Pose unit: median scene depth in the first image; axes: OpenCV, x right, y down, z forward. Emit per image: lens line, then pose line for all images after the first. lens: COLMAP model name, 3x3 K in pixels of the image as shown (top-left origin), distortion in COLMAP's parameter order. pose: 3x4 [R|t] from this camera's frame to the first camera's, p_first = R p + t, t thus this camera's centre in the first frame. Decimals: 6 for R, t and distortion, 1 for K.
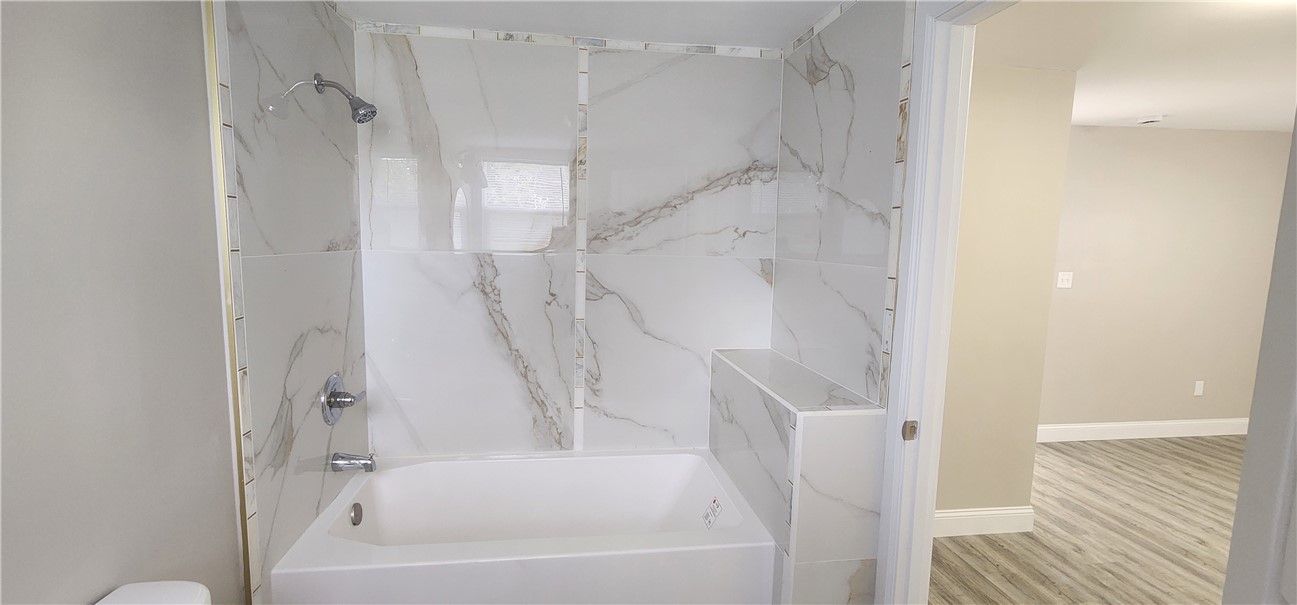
lens RADIAL K [[530.6, 0, 643.1], [0, 530.6, 301.2], [0, 0, 1]] dist [0.001033, 0.000141]
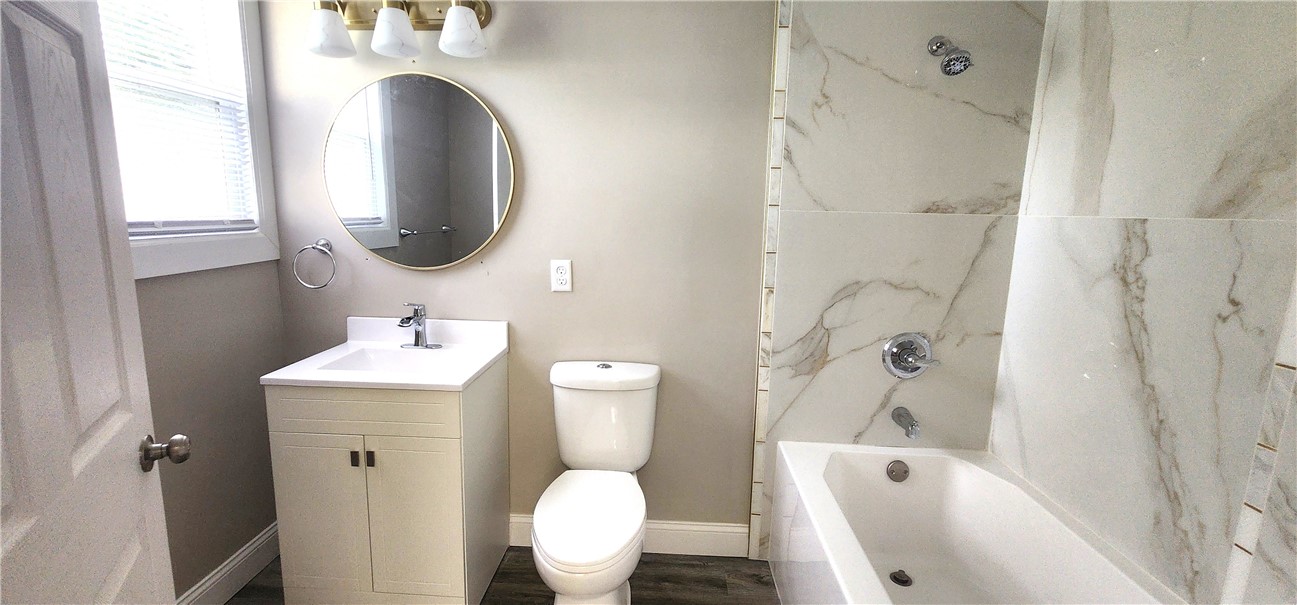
lens RADIAL K [[530.6, 0, 645.0], [0, 530.6, 300.4], [0, 0, 1]] dist [0.001033, 0.000141]
pose [[-0.200850, 0.140061, -0.969558, 0.431185], [-0.137303, 0.975932, 0.169425, -0.023184], [0.969952, 0.167153, -0.176785, 0.553918]]
